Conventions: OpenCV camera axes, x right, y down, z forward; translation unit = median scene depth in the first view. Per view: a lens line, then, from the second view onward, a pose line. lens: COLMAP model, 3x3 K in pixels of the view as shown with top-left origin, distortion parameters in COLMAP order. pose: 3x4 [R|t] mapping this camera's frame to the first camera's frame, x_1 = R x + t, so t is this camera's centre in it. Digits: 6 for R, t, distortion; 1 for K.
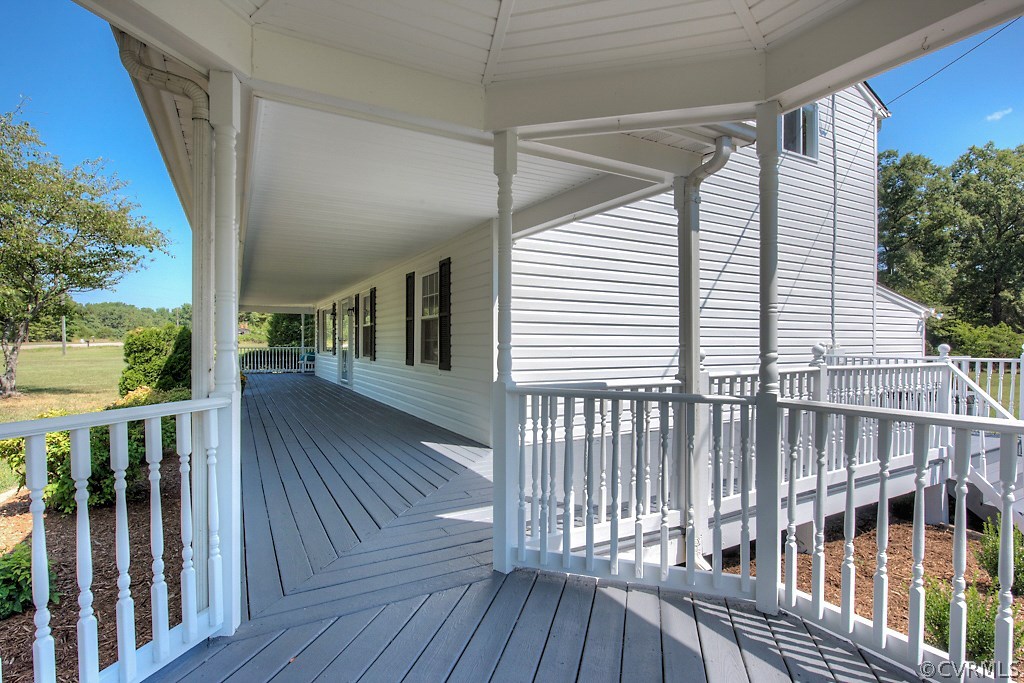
lens RADIAL K [[495.2, 0, 508.6], [0, 495.2, 339.2], [0, 0, 1]] dist [-0.007086, -0.002047]
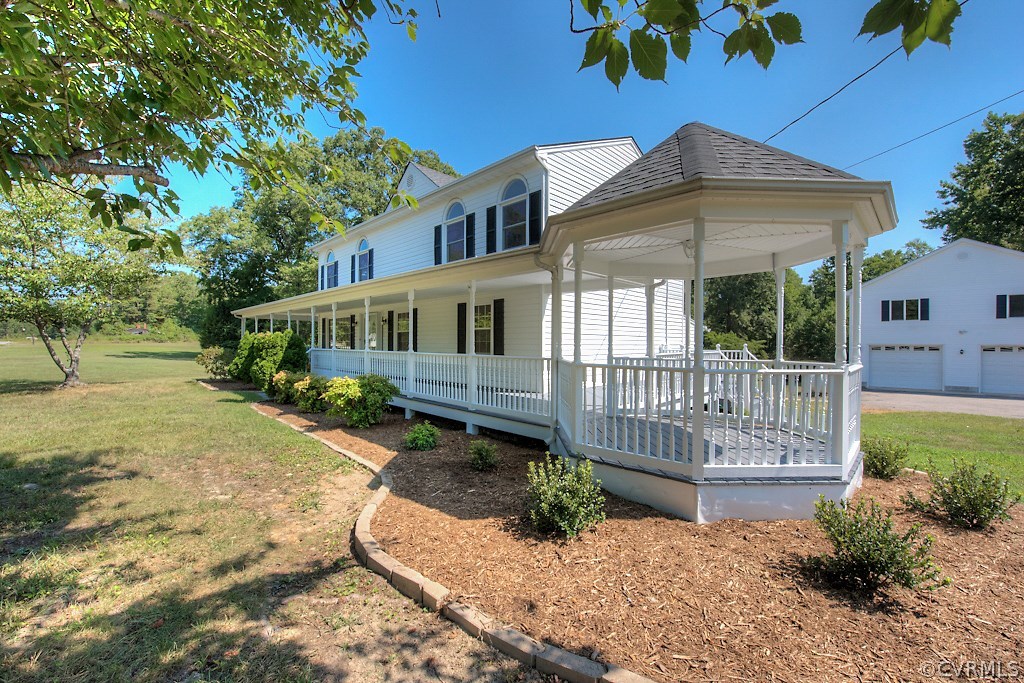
lens RADIAL K [[405.7, 0, 506.9], [0, 405.7, 345.4], [0, 0, 1]] dist [-0.016048, -0.002429]
pose [[0.959890, 0.000949, 0.280375, -0.599228], [-0.004938, 0.999896, 0.013520, -0.010030], [-0.280333, -0.014362, 0.959795, -0.537638]]
